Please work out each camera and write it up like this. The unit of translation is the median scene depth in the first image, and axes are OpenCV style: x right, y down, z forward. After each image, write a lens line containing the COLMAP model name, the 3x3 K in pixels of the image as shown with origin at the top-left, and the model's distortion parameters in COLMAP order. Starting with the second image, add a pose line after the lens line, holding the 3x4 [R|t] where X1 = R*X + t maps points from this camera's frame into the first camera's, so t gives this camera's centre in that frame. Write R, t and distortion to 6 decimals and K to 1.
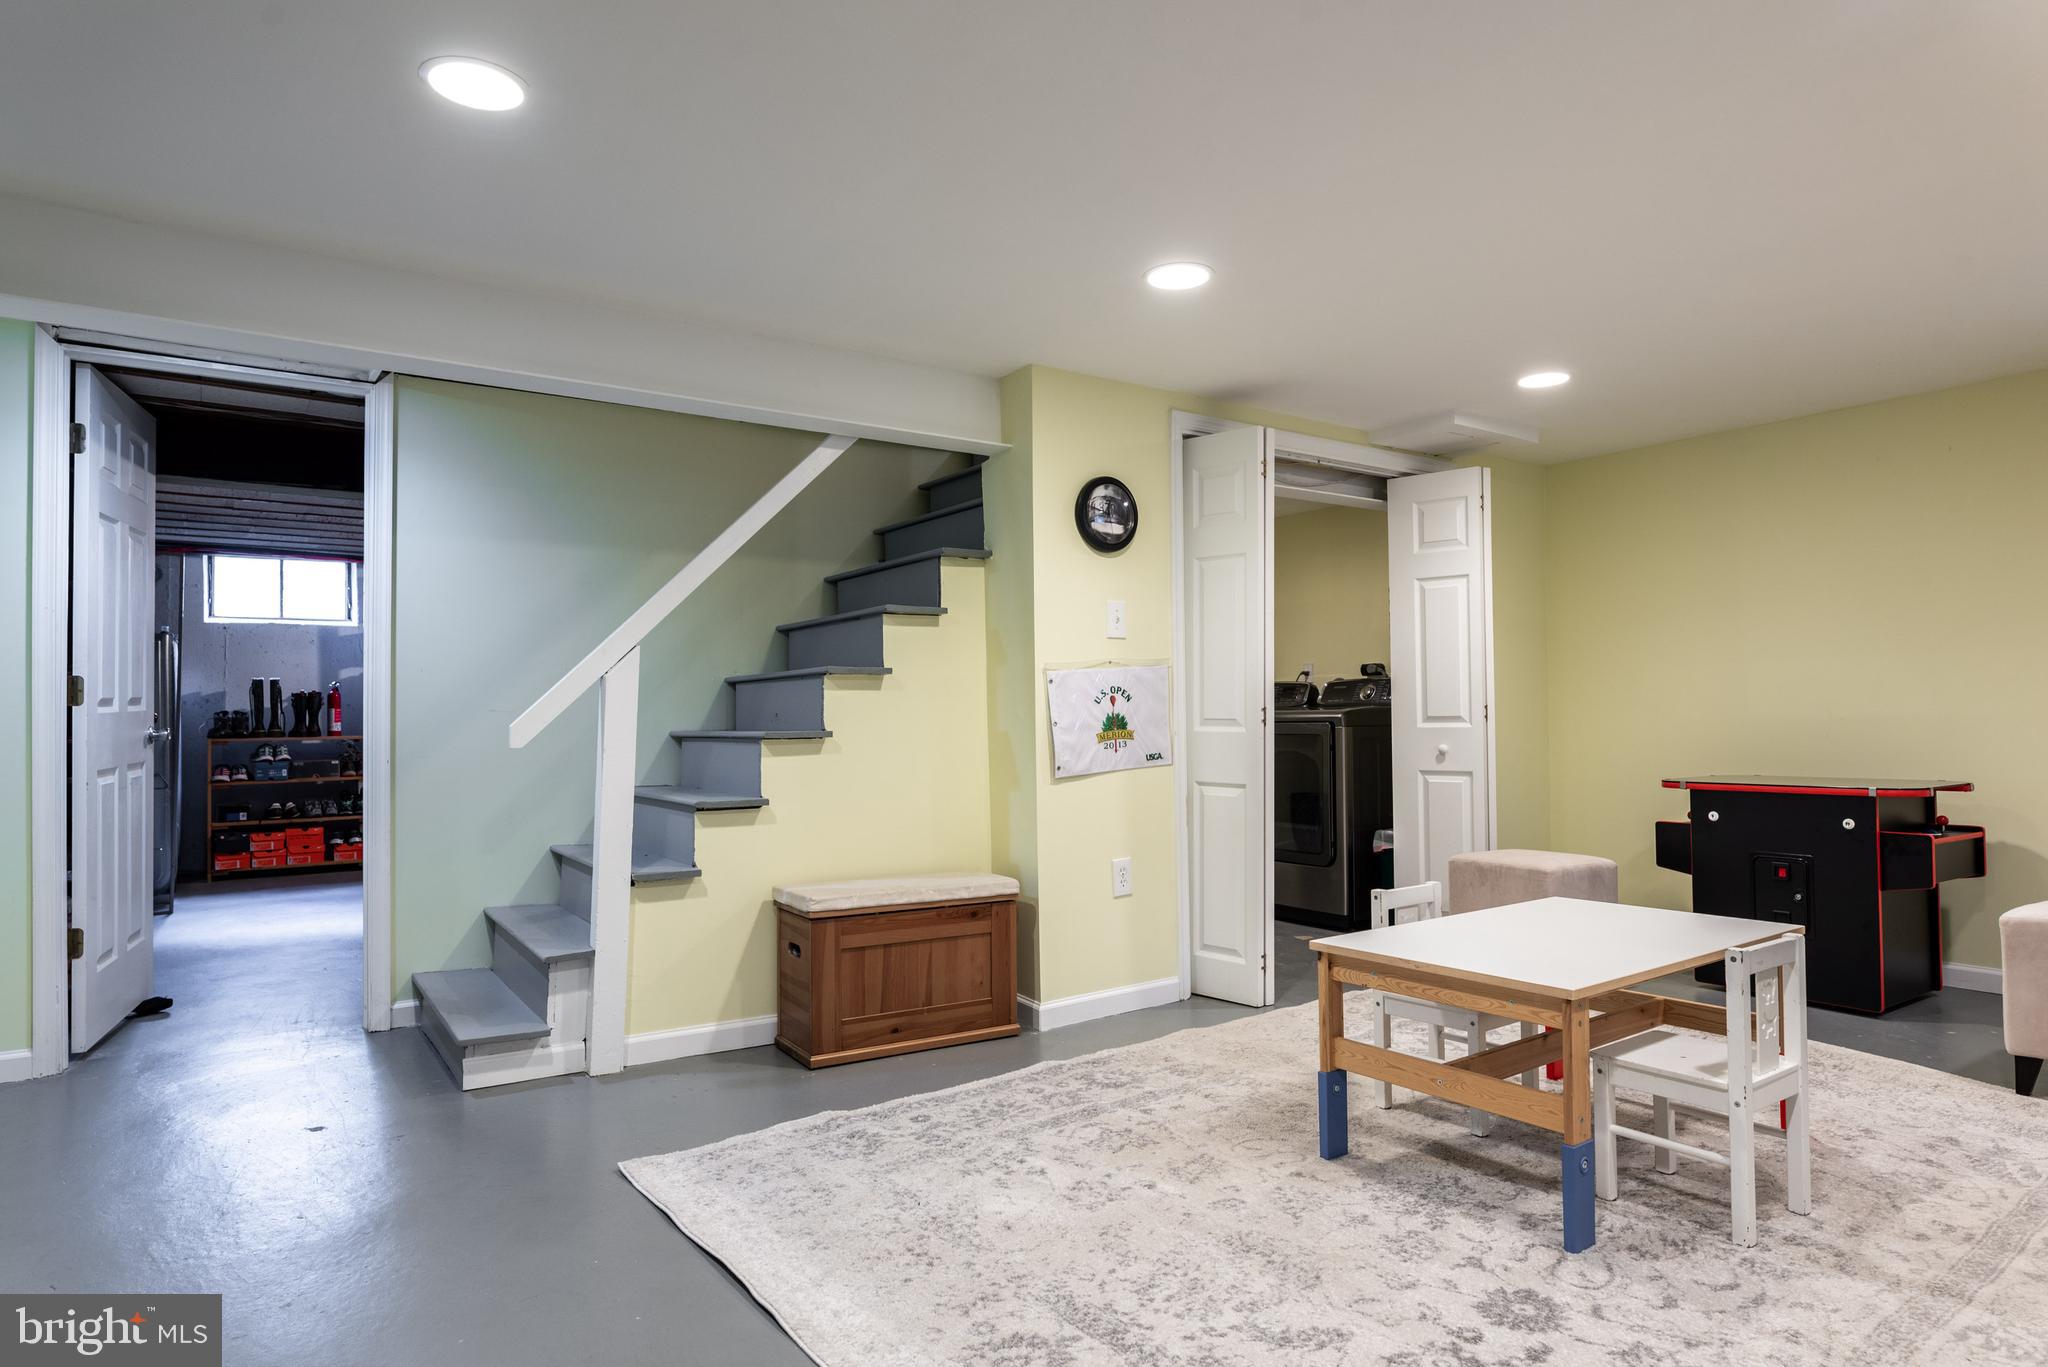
lens RADIAL K [[1183.6, 0, 1035.9], [0, 1183.6, 689.1], [0, 0, 1]] dist [0.000881, -0.002877]
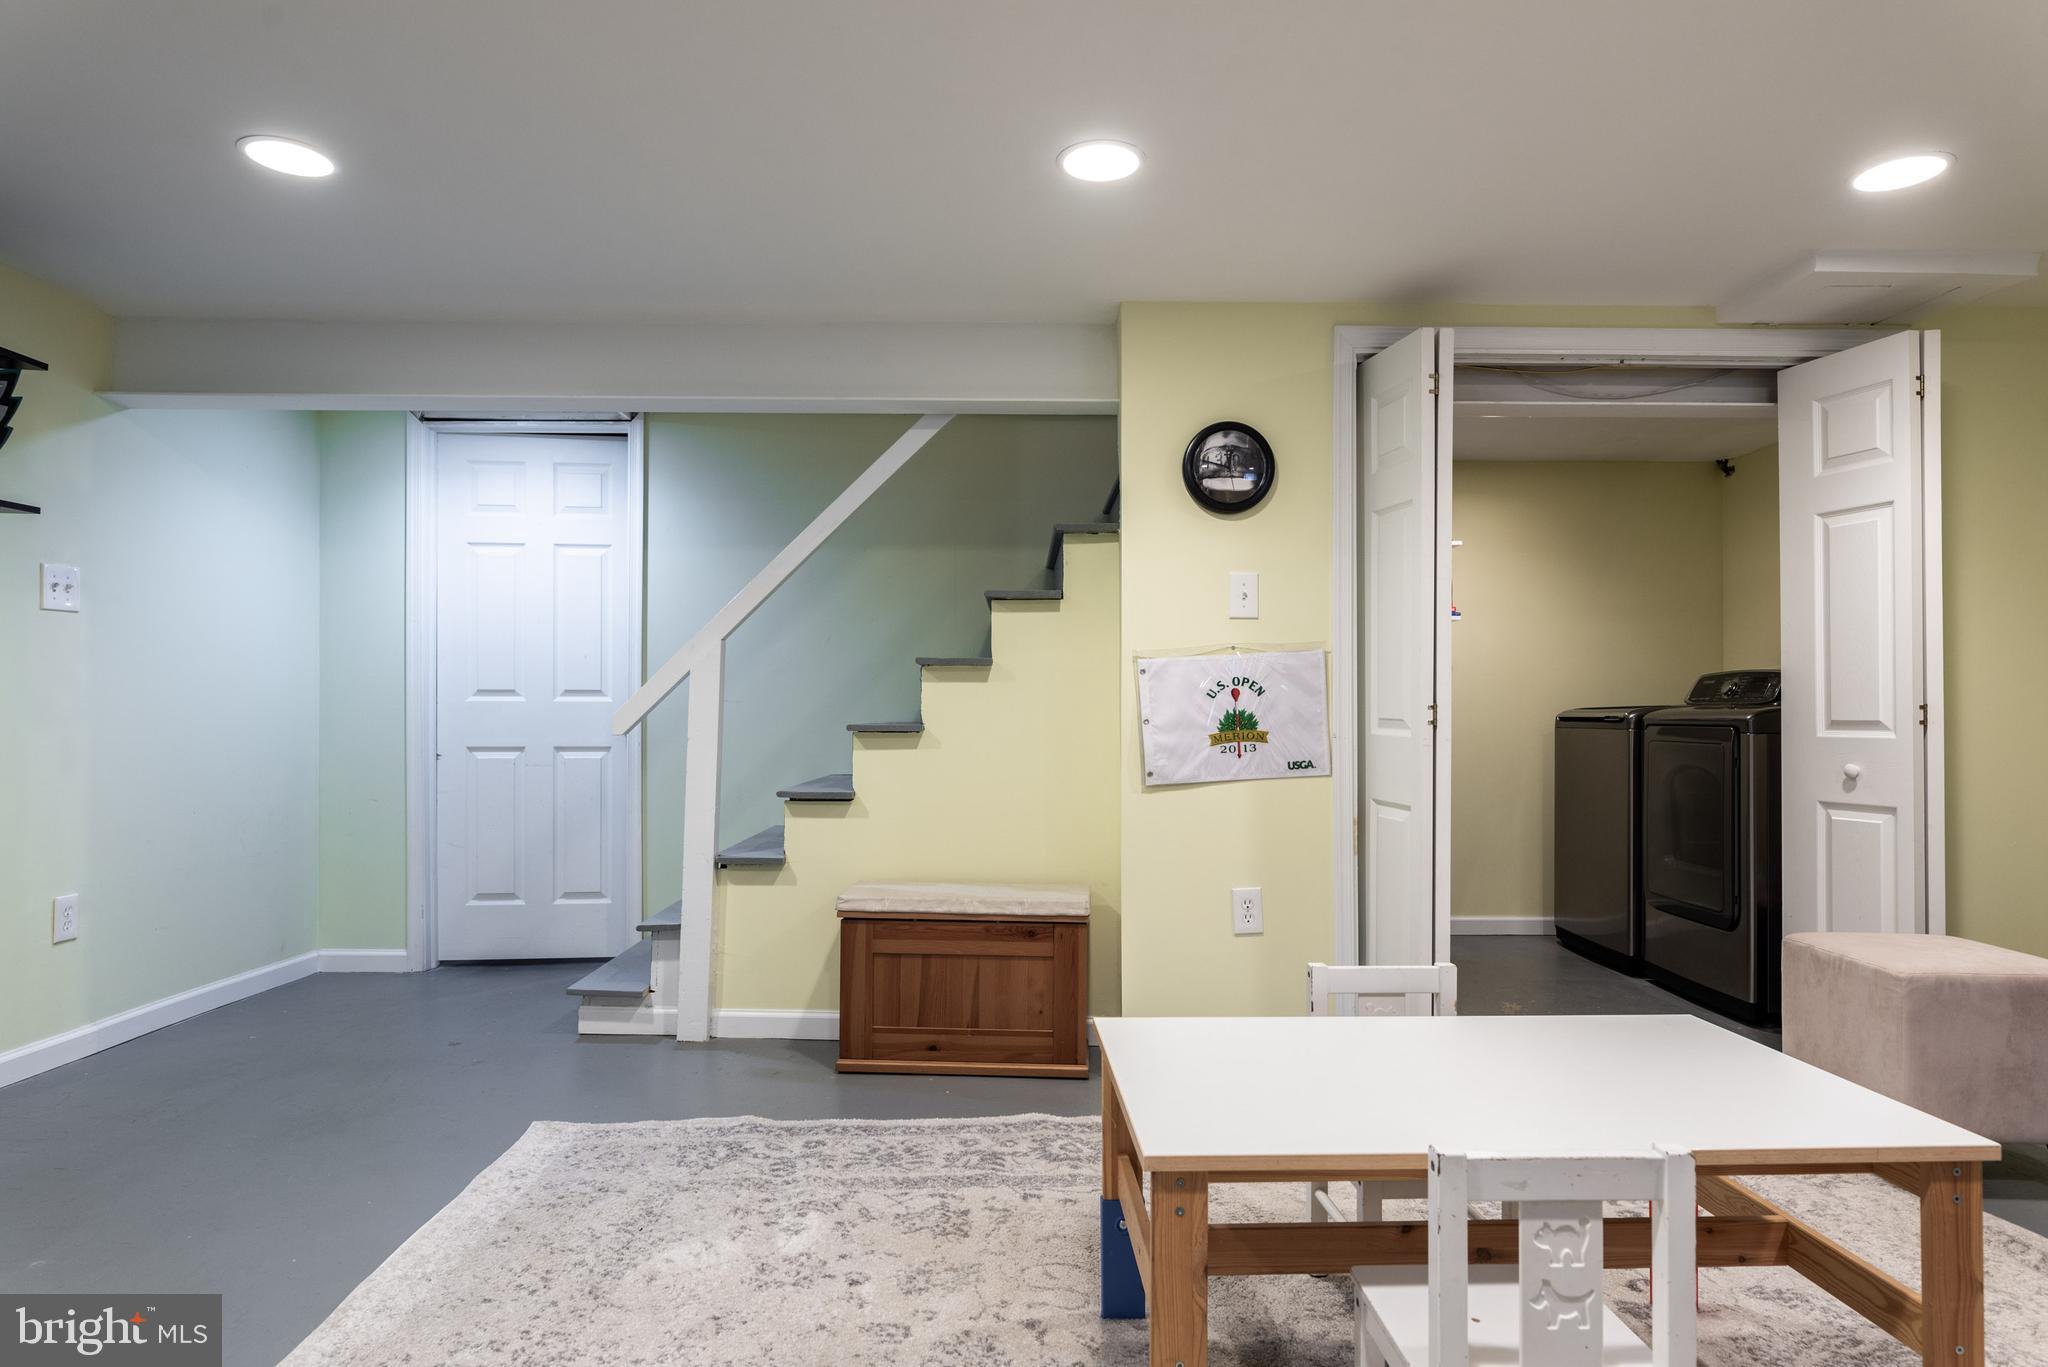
lens RADIAL K [[1183.6, 0, 1020.0], [0, 1183.6, 691.7], [0, 0, 1]] dist [0.000881, -0.002877]
pose [[0.823467, 0.002413, -0.567359, 0.435267], [0.001863, 0.999974, 0.006958, 0.001970], [0.567361, -0.006786, 0.823441, 0.257258]]
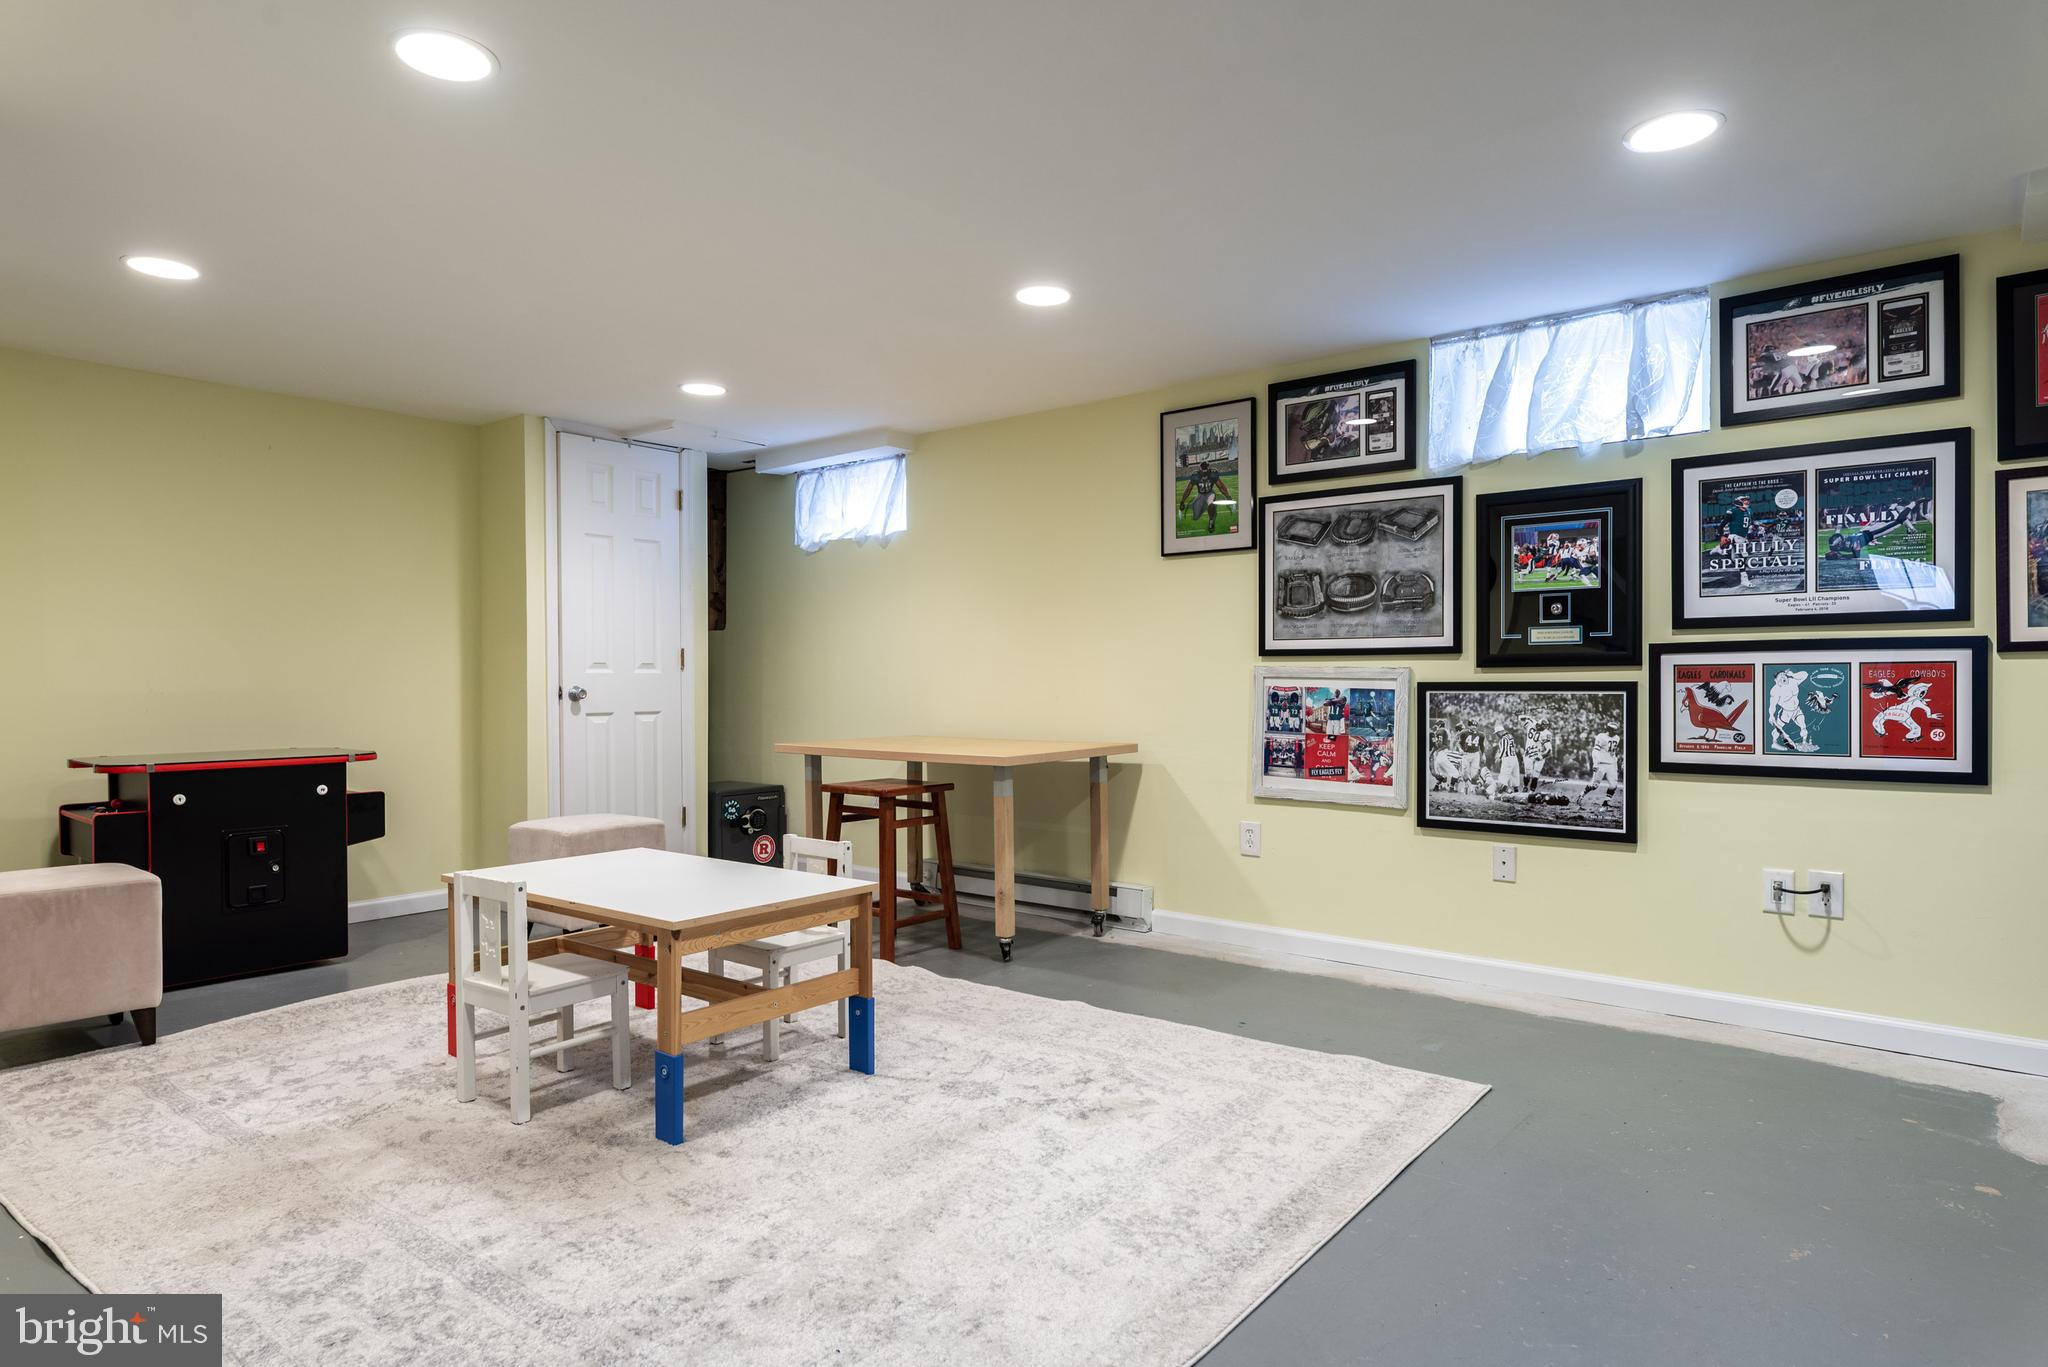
lens RADIAL K [[1183.6, 0, 1018.9], [0, 1183.6, 687.1], [0, 0, 1]] dist [0.000881, -0.002877]
pose [[-0.271704, 0.007182, 0.962354, -0.531744], [-0.016821, 0.999784, -0.012210, 0.024210], [-0.962234, -0.019506, -0.271524, 0.707060]]
